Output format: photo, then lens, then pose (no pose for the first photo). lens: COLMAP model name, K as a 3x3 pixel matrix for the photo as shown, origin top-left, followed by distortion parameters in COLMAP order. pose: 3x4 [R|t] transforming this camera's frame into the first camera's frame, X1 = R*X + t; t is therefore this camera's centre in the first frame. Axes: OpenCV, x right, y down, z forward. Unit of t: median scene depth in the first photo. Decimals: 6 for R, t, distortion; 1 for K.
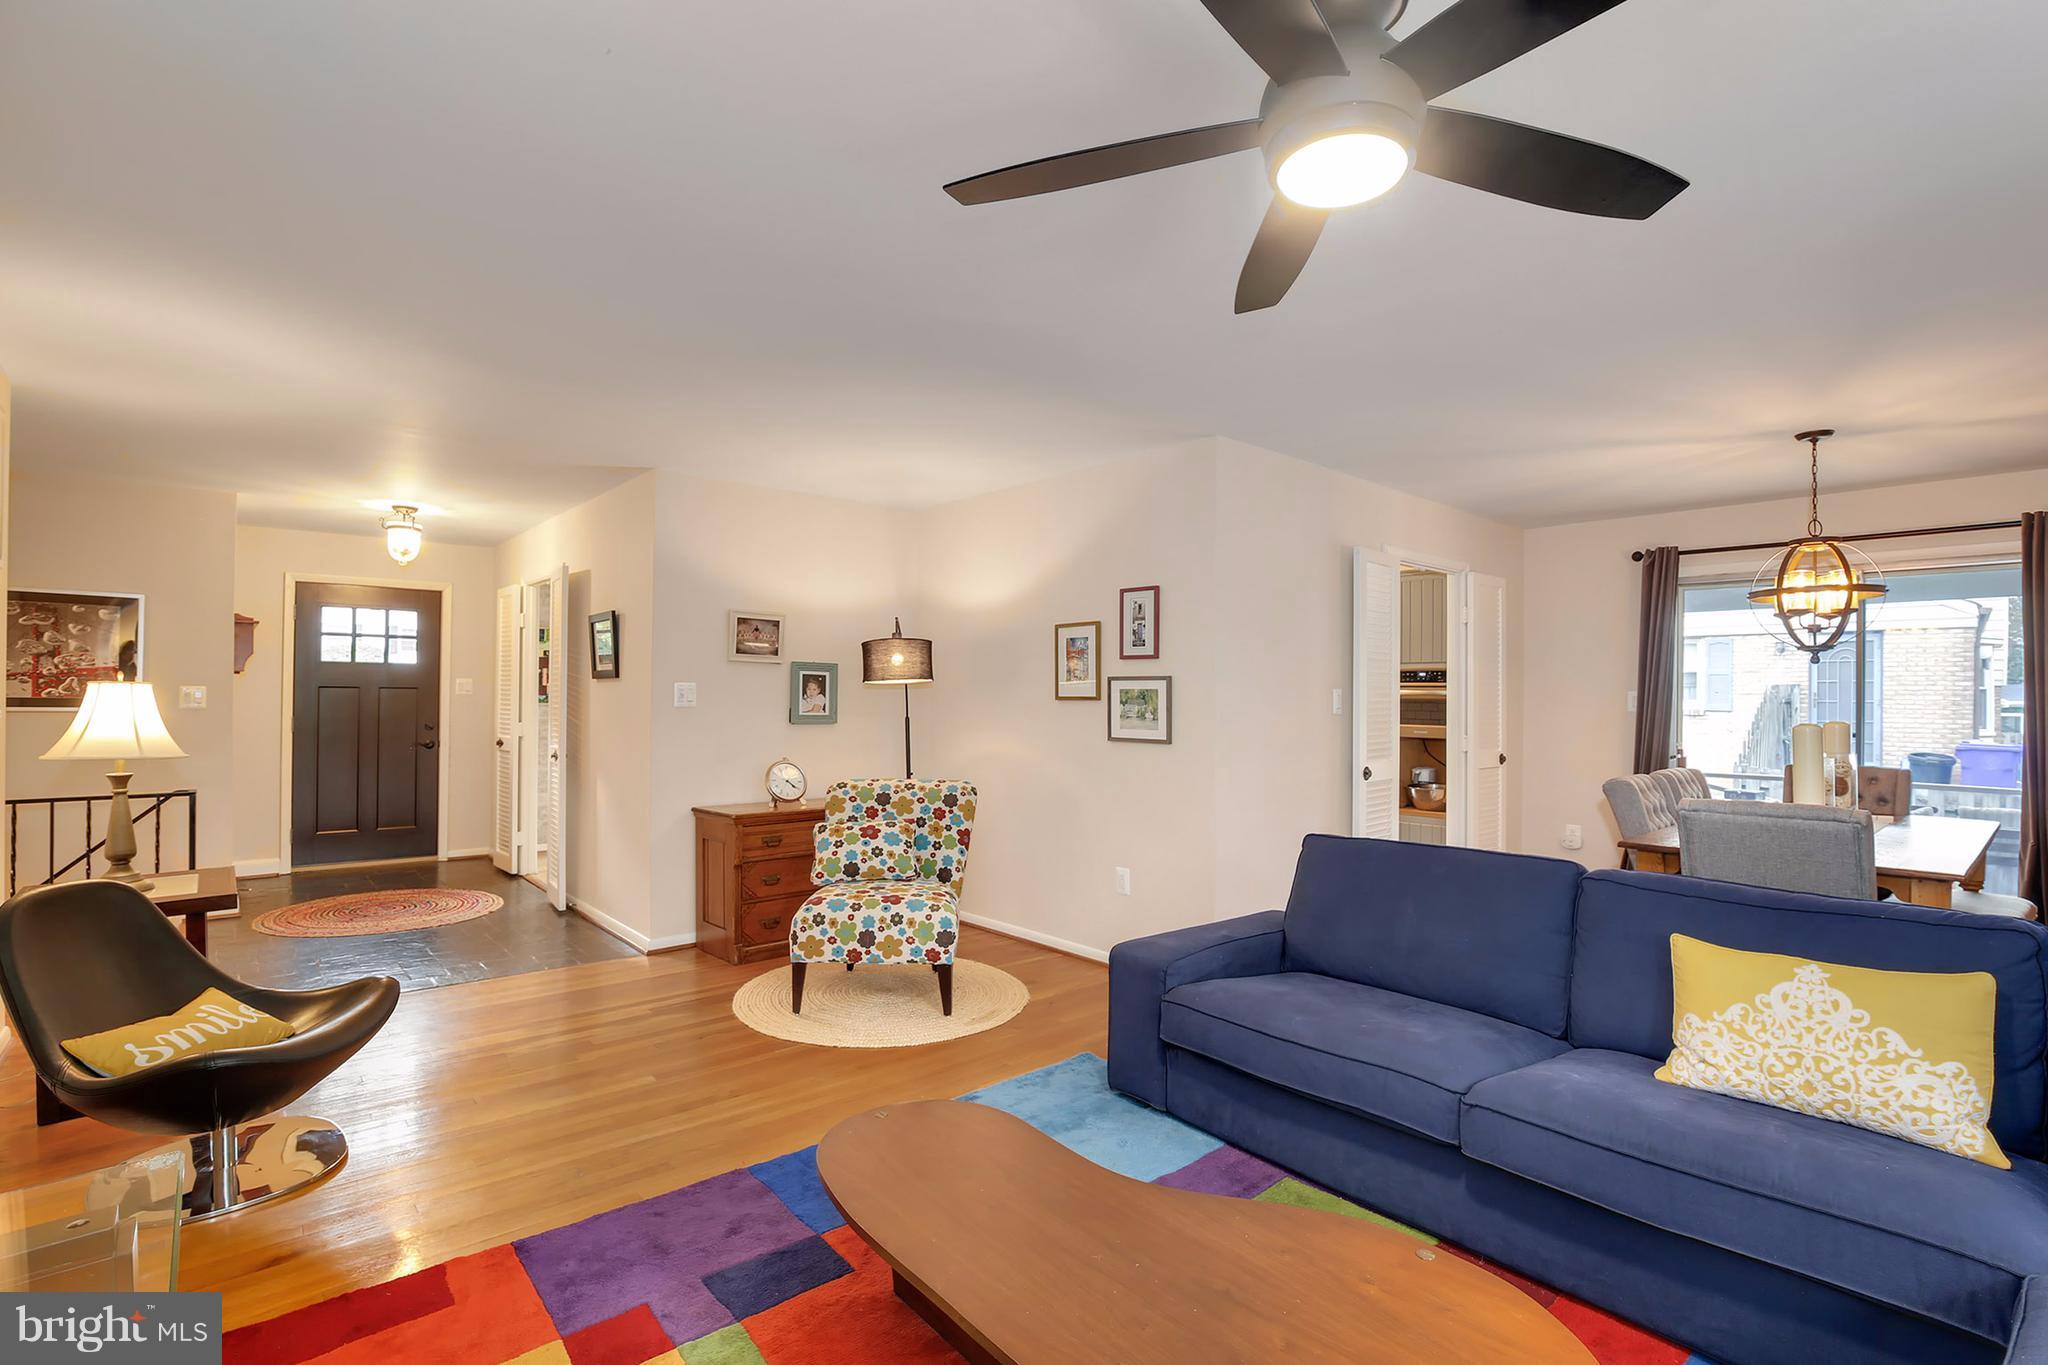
lens RADIAL K [[908.6, 0, 947.1], [0, 908.6, 693.4], [0, 0, 1]] dist [-0.001495, -0.000296]
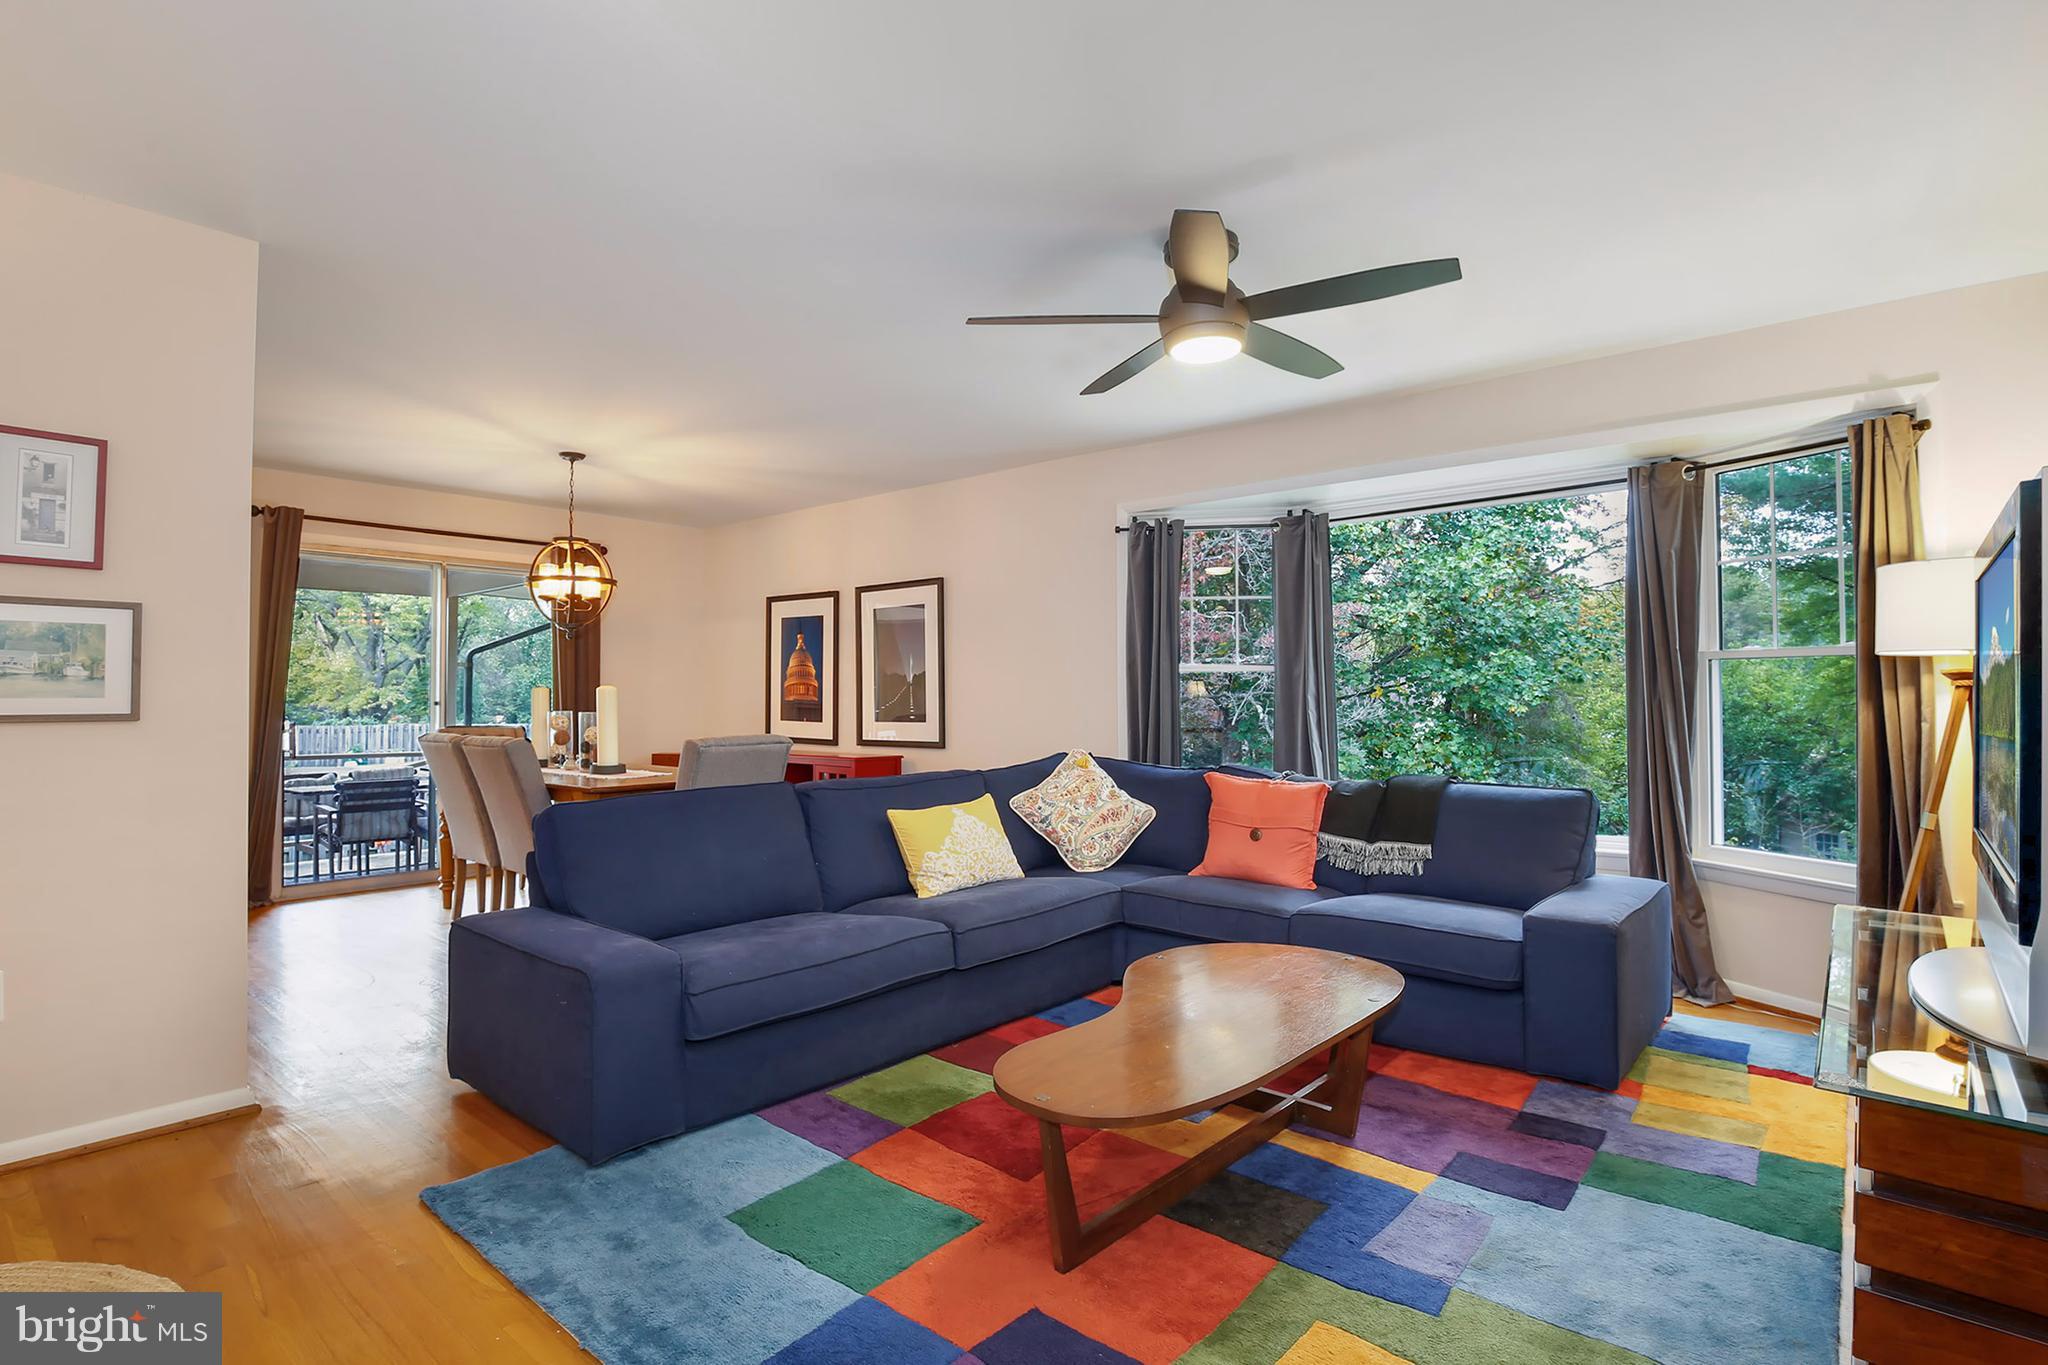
lens RADIAL K [[1085.5, 0, 1011.6], [0, 1085.5, 668.6], [0, 0, 1]] dist [-0.002800, -0.000676]
pose [[-0.173114, 0.026780, 0.984538, -0.578298], [0.000034, 0.999630, -0.027184, 0.045219], [-0.984902, -0.004673, -0.173051, 0.630045]]
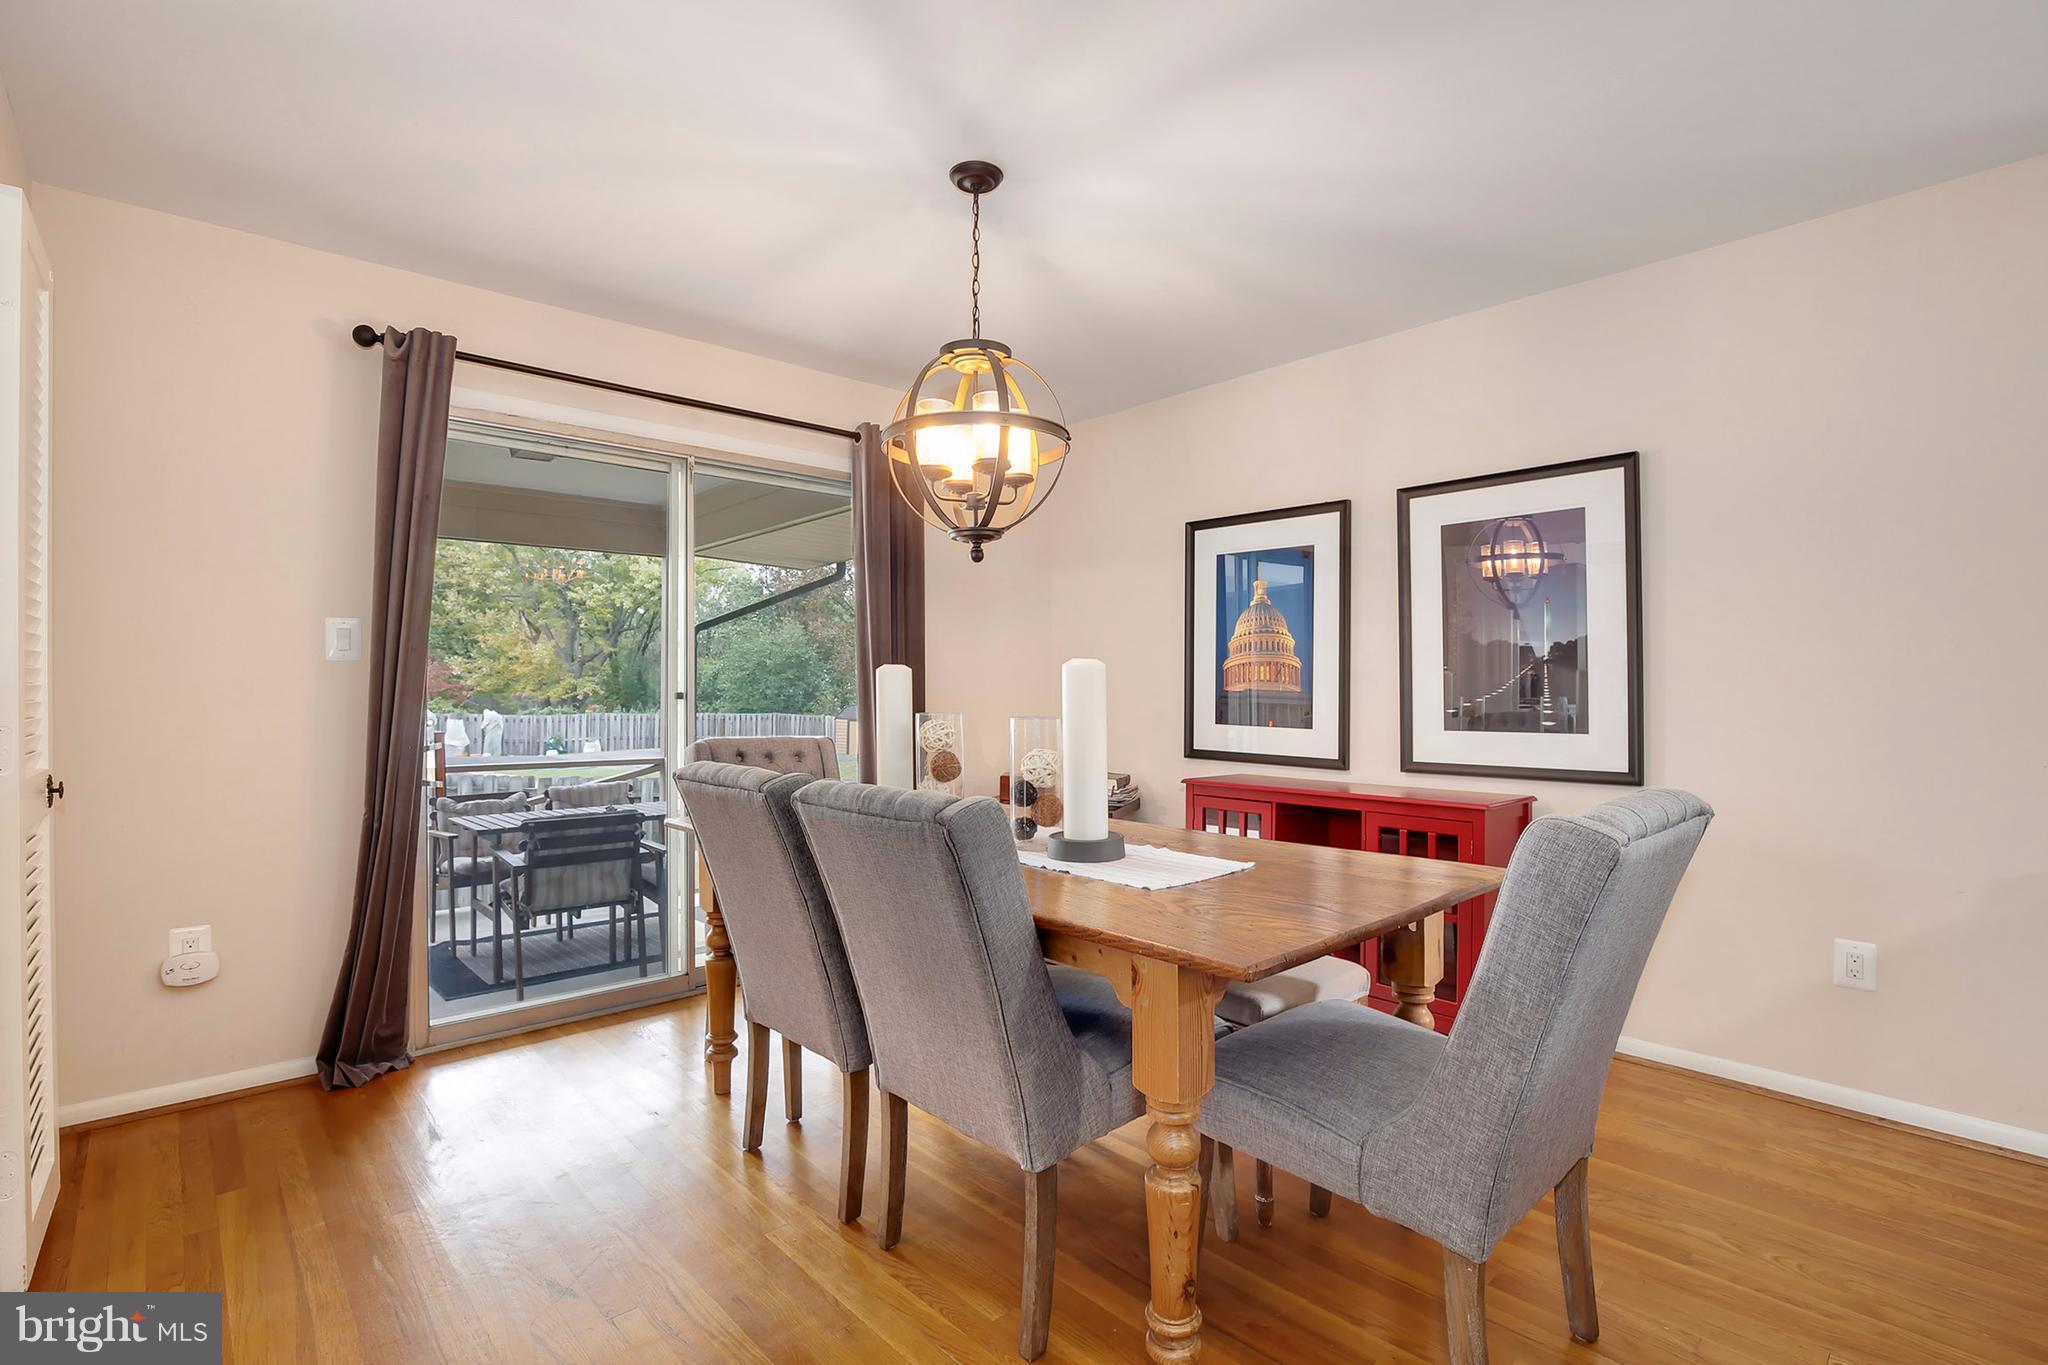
lens RADIAL K [[968.4, 0, 1024.0], [0, 968.4, 682.5], [0, 0, 1]] dist [-0.021110, -0.000094]
pose [[-0.081446, 0.007340, 0.996651, 0.313001], [-0.001646, 0.999971, -0.007499, 0.047716], [-0.996676, -0.002251, -0.081432, 0.969058]]
